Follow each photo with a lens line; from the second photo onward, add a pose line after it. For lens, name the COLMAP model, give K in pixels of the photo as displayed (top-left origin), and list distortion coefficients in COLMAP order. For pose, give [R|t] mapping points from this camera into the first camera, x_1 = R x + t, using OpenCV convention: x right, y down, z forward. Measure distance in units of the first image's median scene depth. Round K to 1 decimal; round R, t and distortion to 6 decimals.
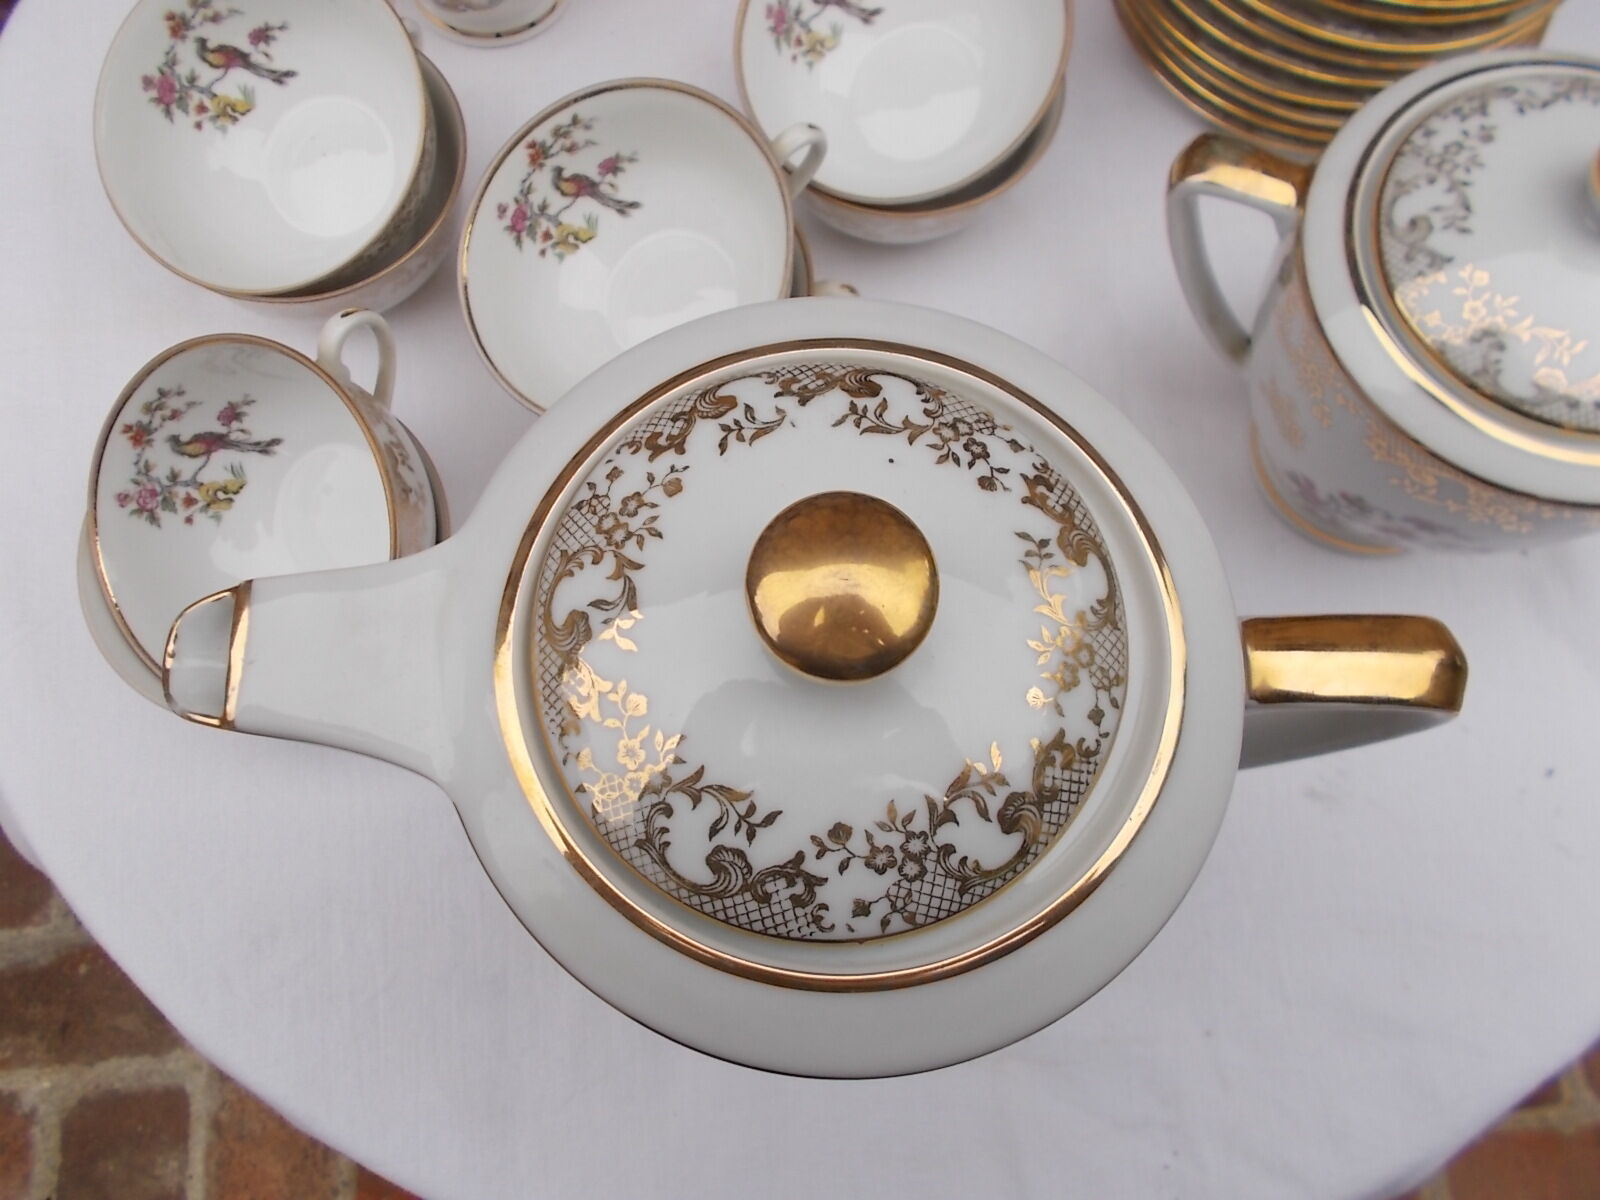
lens RADIAL K [[1244.9, 0, 794.2], [0, 1244.9, 589.2], [0, 0, 1]] dist [0.025495, -0.033261]
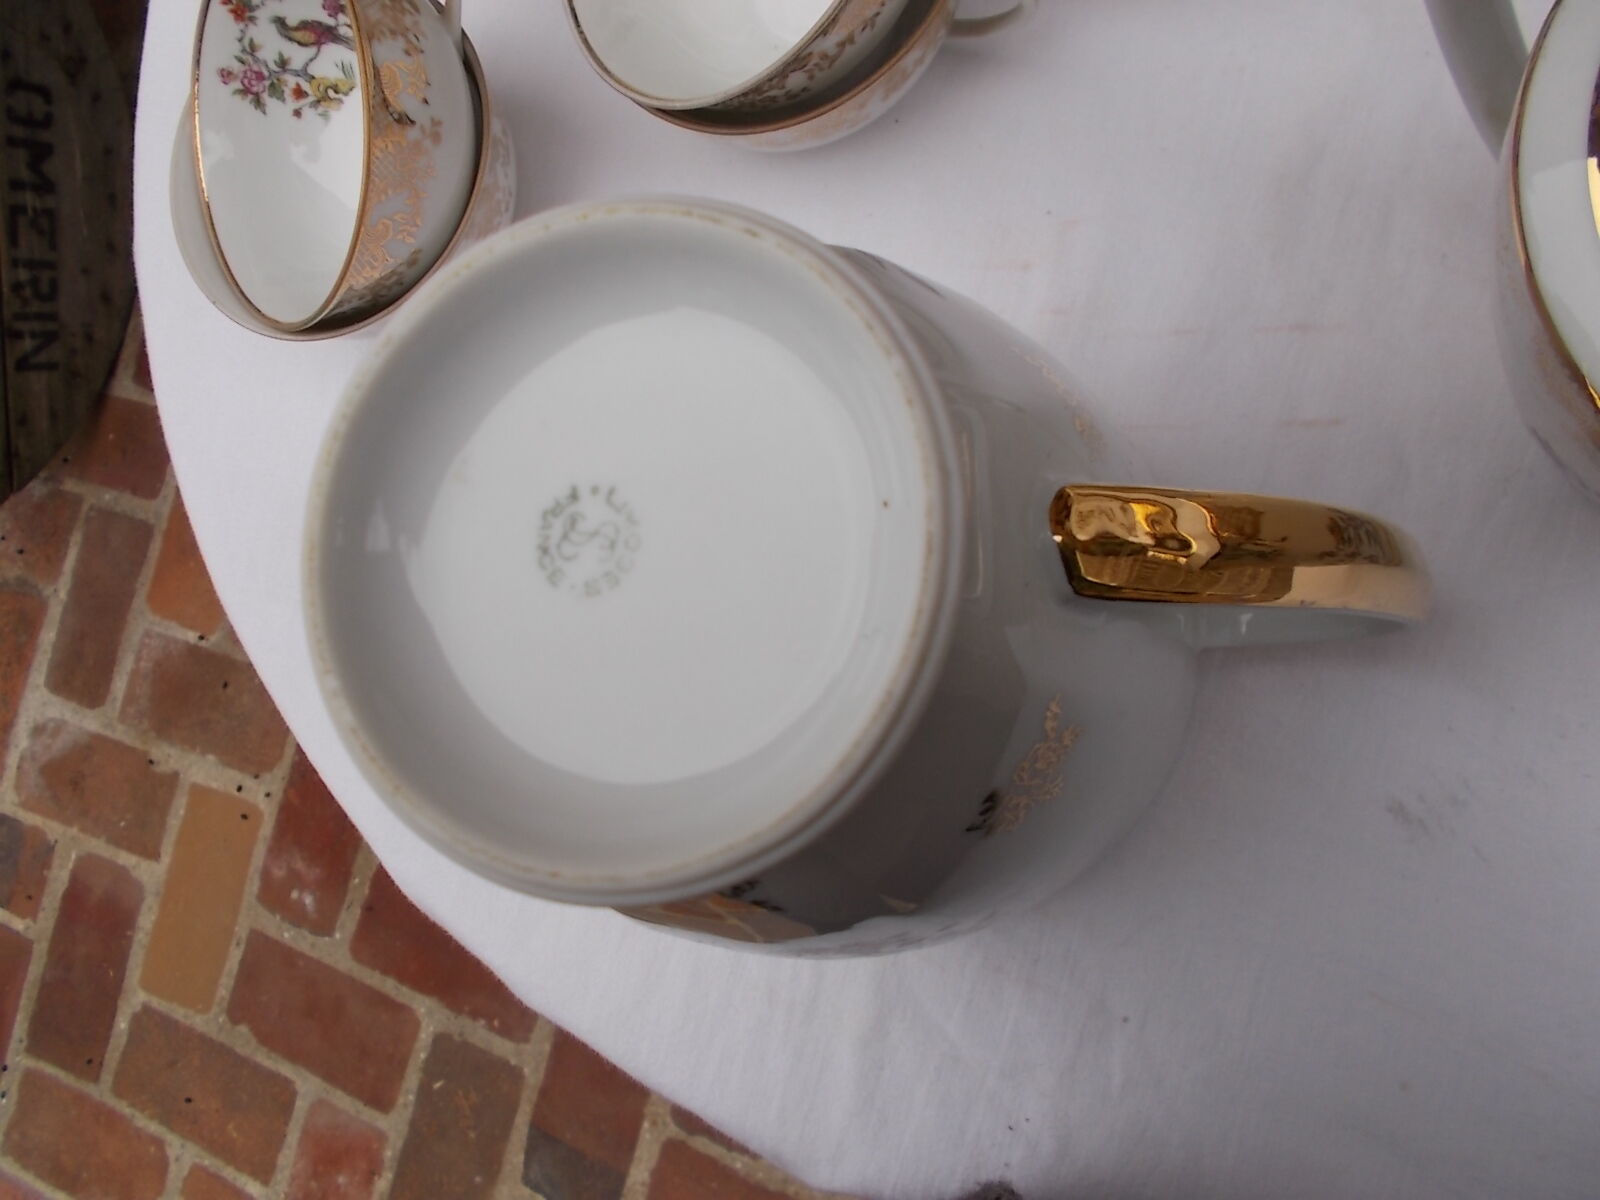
lens RADIAL K [[1244.9, 0, 775.9], [0, 1244.9, 598.3], [0, 0, 1]] dist [0.025495, -0.033261]
pose [[0.876615, 0.338130, -0.342367, 0.326295], [-0.245623, 0.926251, 0.285882, -0.079240], [0.413783, -0.166515, 0.895018, 0.224942]]
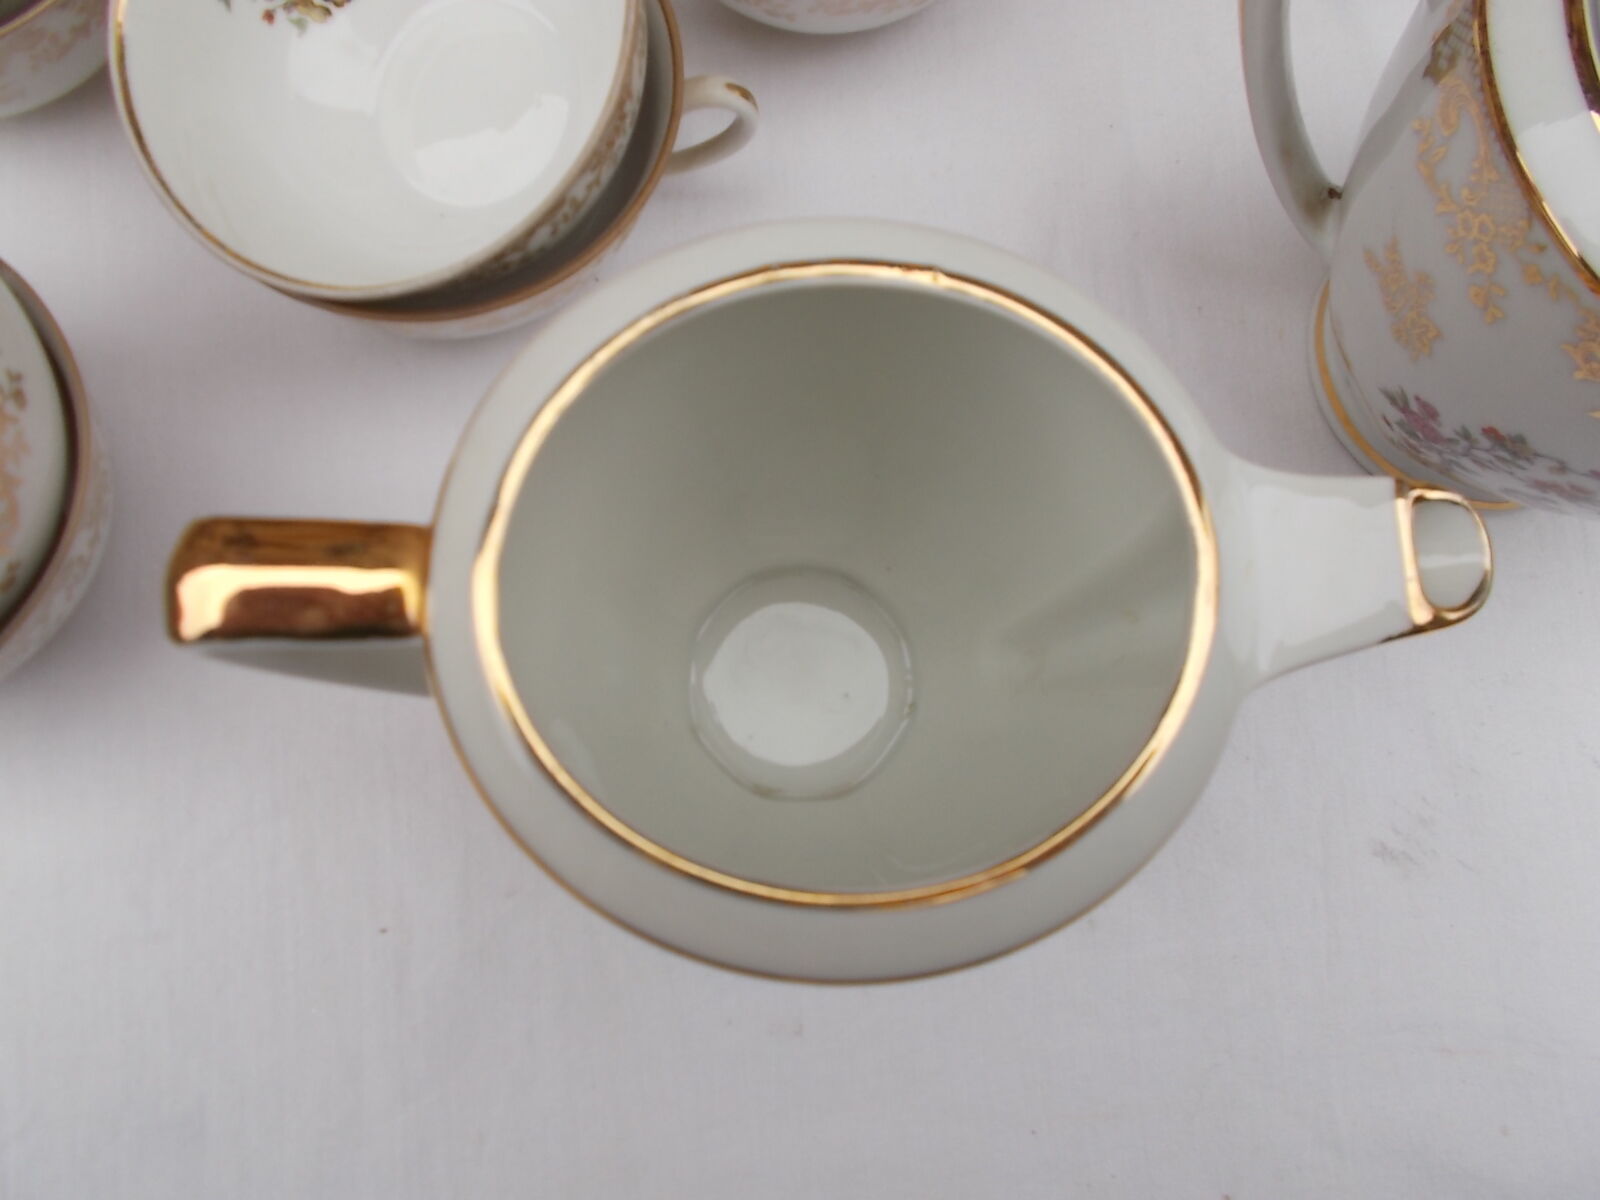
lens RADIAL K [[1244.9, 0, 793.6], [0, 1244.9, 593.0], [0, 0, 1]] dist [0.025495, -0.033261]
pose [[0.998766, 0.019302, 0.045756, 0.051993], [-0.023215, 0.995974, 0.086579, -0.037838], [-0.043900, -0.087534, 0.995194, 0.350714]]
